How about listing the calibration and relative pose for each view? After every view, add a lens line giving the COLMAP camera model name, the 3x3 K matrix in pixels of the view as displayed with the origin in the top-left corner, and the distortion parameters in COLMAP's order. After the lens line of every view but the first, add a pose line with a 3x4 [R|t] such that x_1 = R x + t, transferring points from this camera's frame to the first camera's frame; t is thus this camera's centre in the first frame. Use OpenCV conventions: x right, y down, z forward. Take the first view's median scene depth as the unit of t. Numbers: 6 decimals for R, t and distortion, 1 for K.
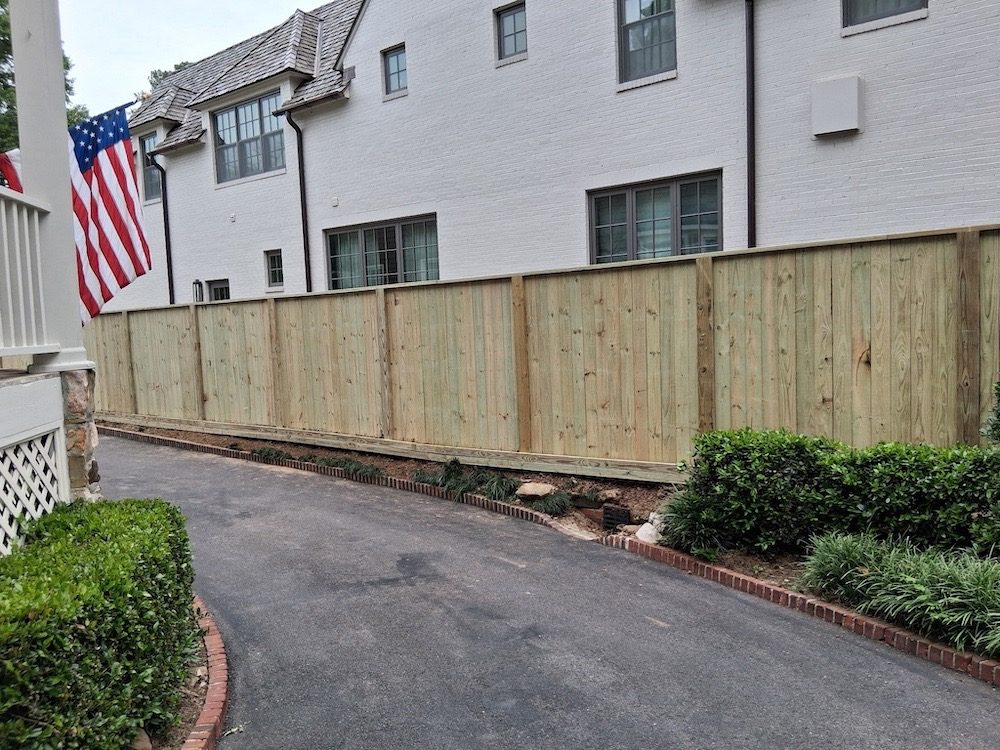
lens RADIAL K [[773.4, 0, 500.0], [0, 773.4, 375.0], [0, 0, 1]] dist [0.003245, -0.001658]
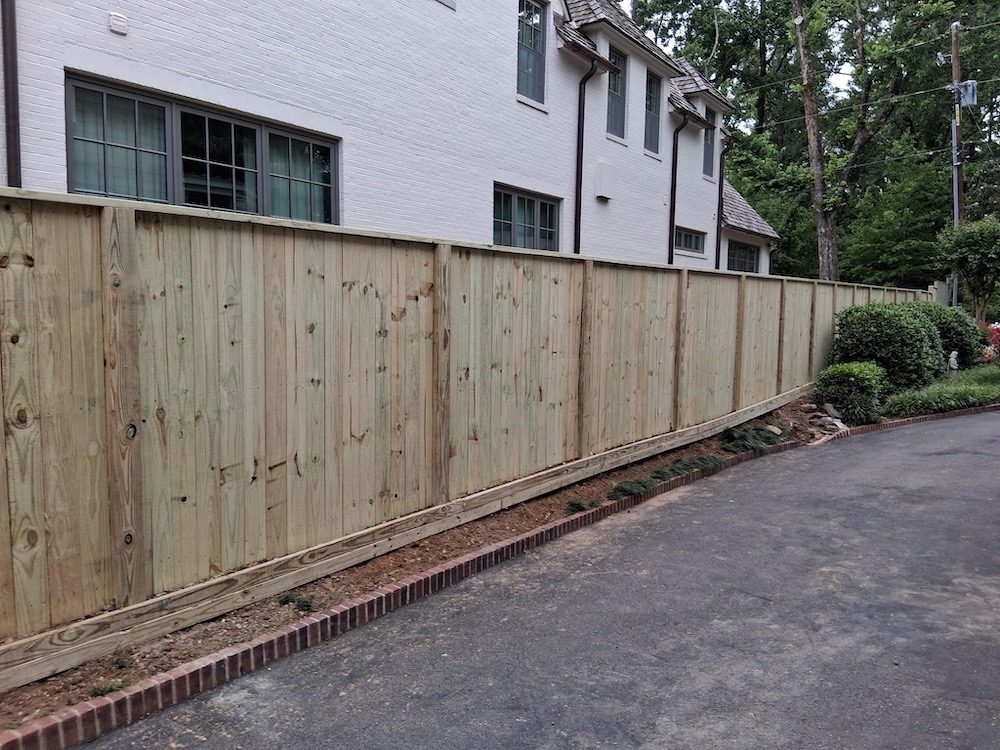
lens RADIAL K [[773.4, 0, 500.0], [0, 773.4, 375.0], [0, 0, 1]] dist [0.003245, -0.001658]
pose [[-0.084681, -0.048587, 0.995223, -0.920325], [0.056786, 0.996952, 0.053503, -0.041133], [-0.994789, 0.061045, -0.081663, 1.111325]]
